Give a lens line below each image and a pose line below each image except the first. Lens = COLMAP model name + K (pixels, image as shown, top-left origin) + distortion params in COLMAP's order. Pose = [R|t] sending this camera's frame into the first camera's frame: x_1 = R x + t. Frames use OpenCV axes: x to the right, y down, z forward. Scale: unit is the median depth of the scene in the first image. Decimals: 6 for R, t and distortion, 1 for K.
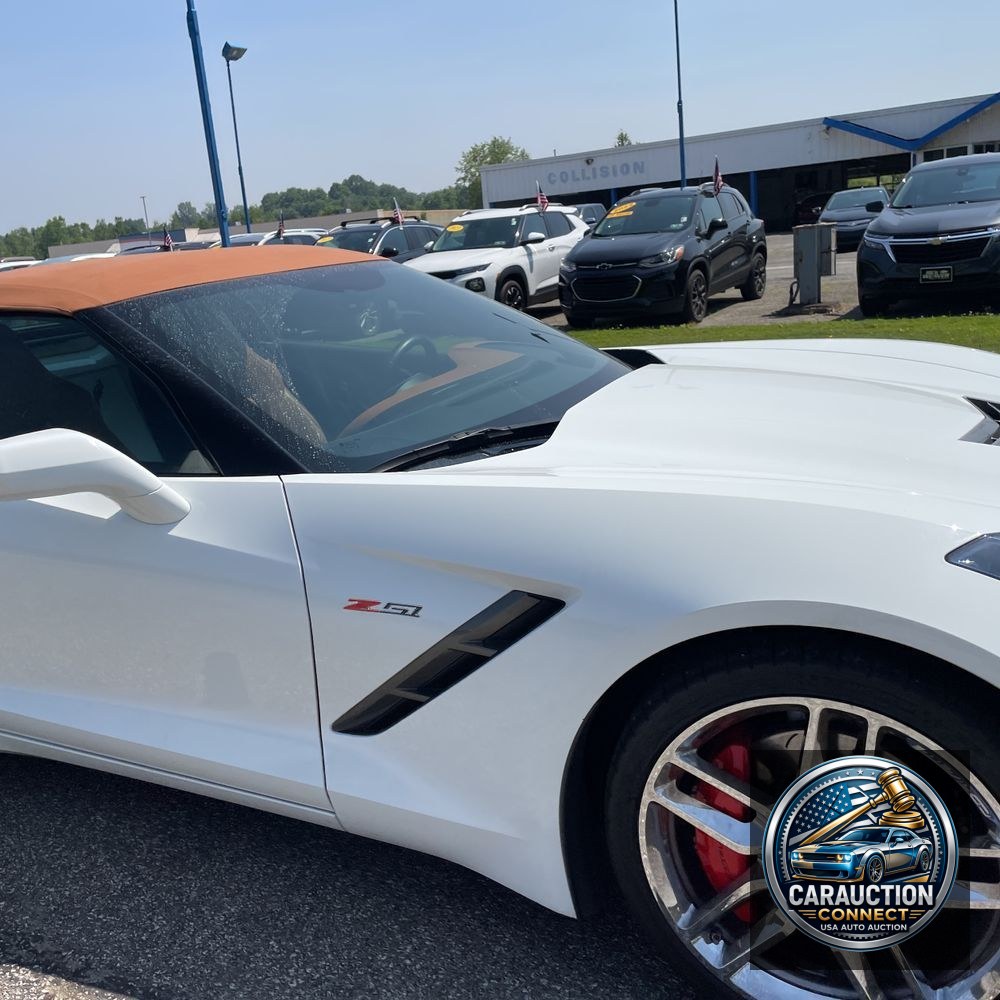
lens RADIAL K [[997.0, 0, 497.2], [0, 997.0, 499.6], [0, 0, 1]] dist [0.084508, -0.121364]
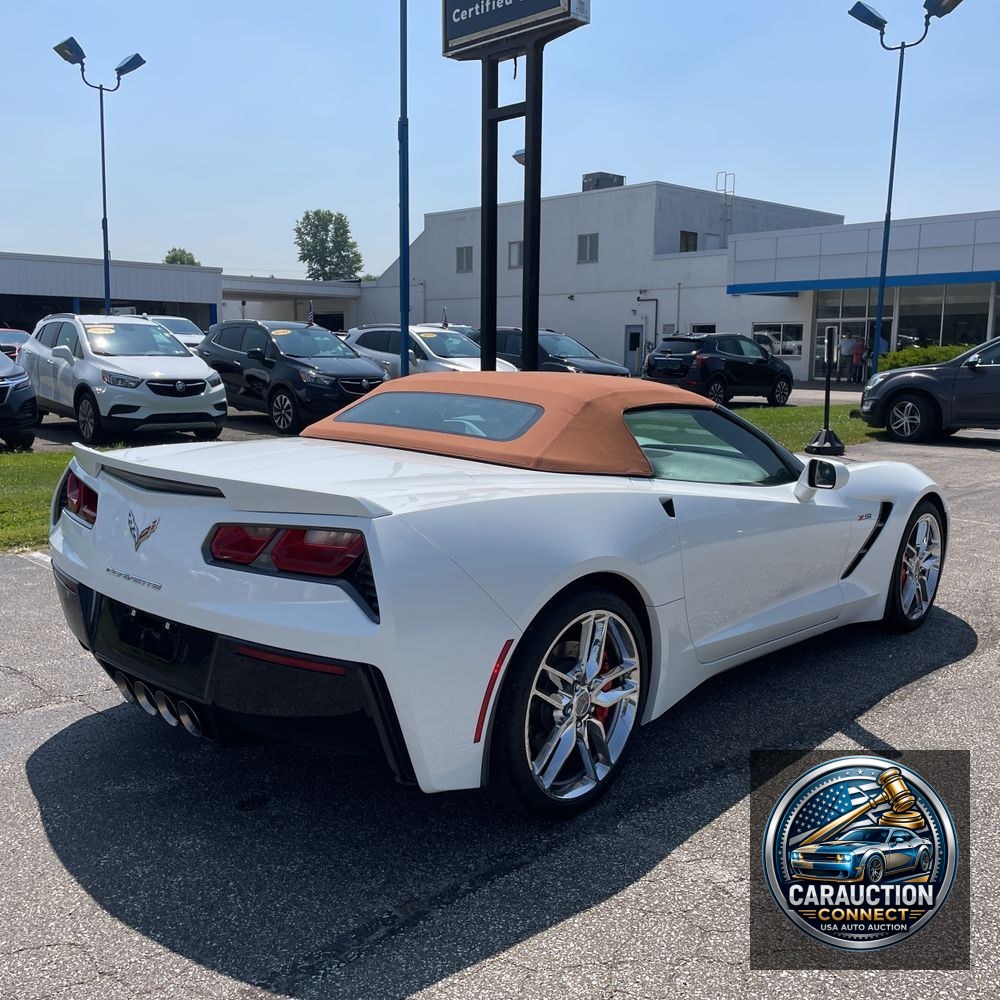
lens RADIAL K [[986.5, 0, 500.0], [0, 986.5, 500.0], [0, 0, 1]] dist [0.106583, -0.190238]
pose [[0.284058, -0.052527, 0.957367, -0.336442], [0.199489, 0.979885, -0.005428, -0.012911], [-0.937825, 0.192526, 0.288822, 0.132632]]
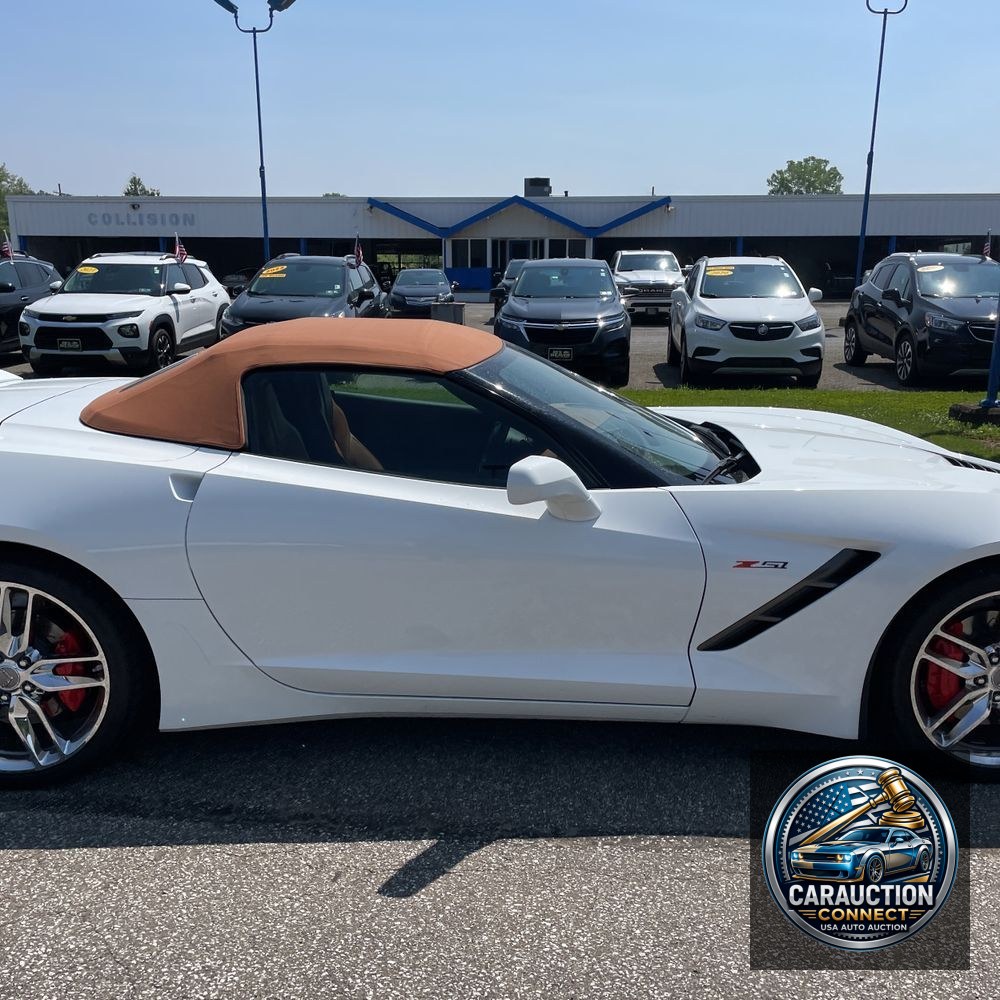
lens RADIAL K [[997.0, 0, 497.2], [0, 997.0, 499.6], [0, 0, 1]] dist [0.084508, -0.121364]
pose [[0.892327, -0.004766, 0.451365, -0.145481], [0.029313, 0.998445, -0.047408, 0.007817], [-0.450437, 0.055535, 0.891079, -0.032597]]
